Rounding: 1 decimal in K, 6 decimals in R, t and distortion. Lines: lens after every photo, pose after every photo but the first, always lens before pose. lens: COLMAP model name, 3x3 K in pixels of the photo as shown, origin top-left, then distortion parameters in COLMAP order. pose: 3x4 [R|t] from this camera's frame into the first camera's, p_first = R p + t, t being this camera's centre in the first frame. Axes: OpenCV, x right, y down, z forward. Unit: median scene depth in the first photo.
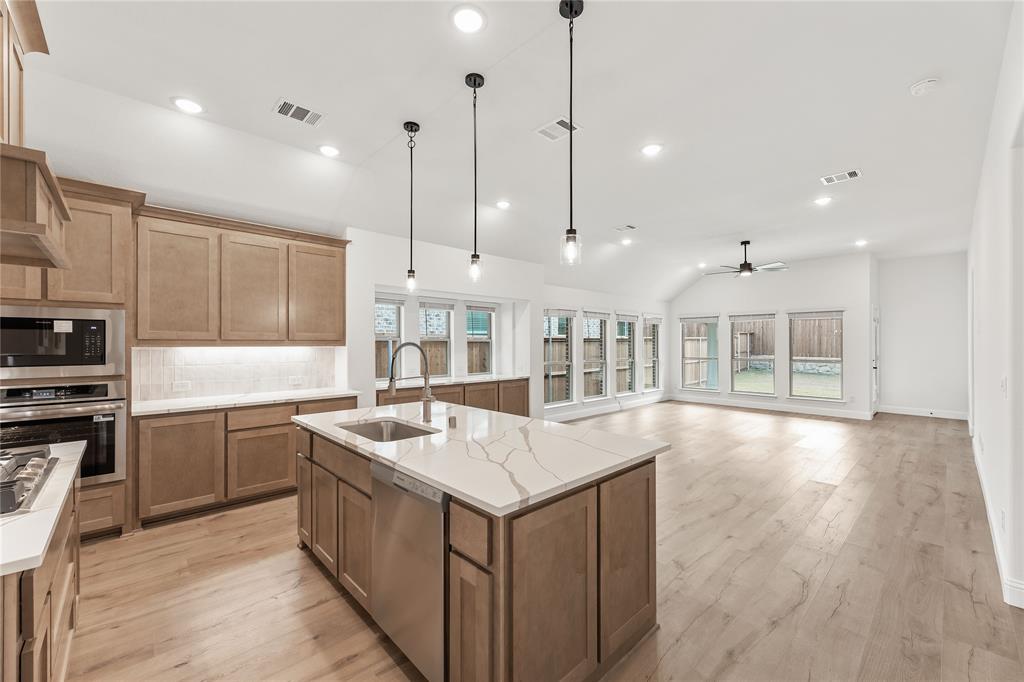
lens RADIAL K [[414.6, 0, 505.6], [0, 414.6, 345.6], [0, 0, 1]] dist [0.006871, -0.000072]
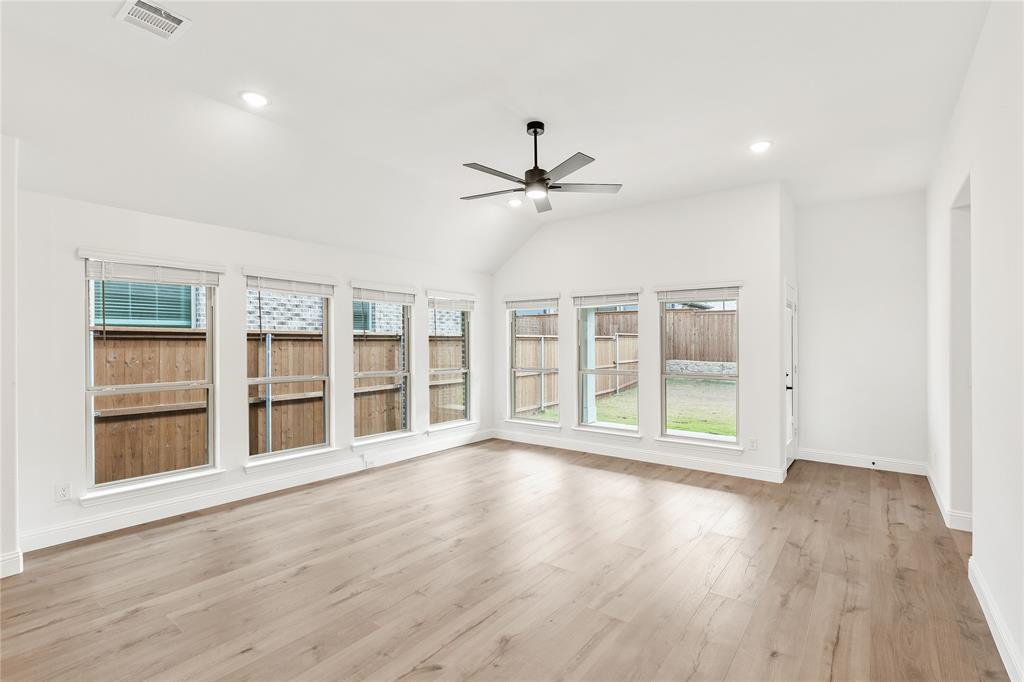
lens RADIAL K [[474.7, 0, 508.8], [0, 474.7, 343.0], [0, 0, 1]] dist [0.001480, 0.001850]
pose [[0.986342, 0.002638, 0.164689, 0.398606], [-0.001312, 0.999966, -0.008161, -0.001604], [-0.164705, 0.007834, 0.986312, 0.419511]]
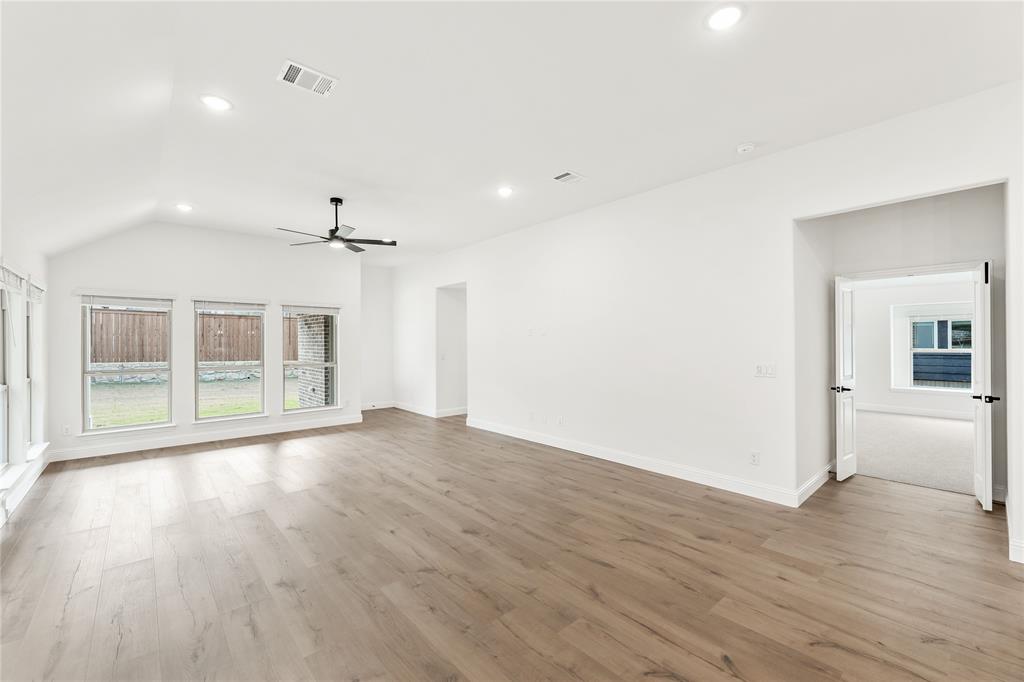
lens RADIAL K [[426.6, 0, 517.7], [0, 426.6, 341.0], [0, 0, 1]] dist [0.002023, 0.000764]
pose [[0.009439, 0.004667, 0.999945, -0.121682], [0.009705, 0.999942, -0.004758, -0.003308], [-0.999908, 0.009750, 0.009393, 0.597272]]
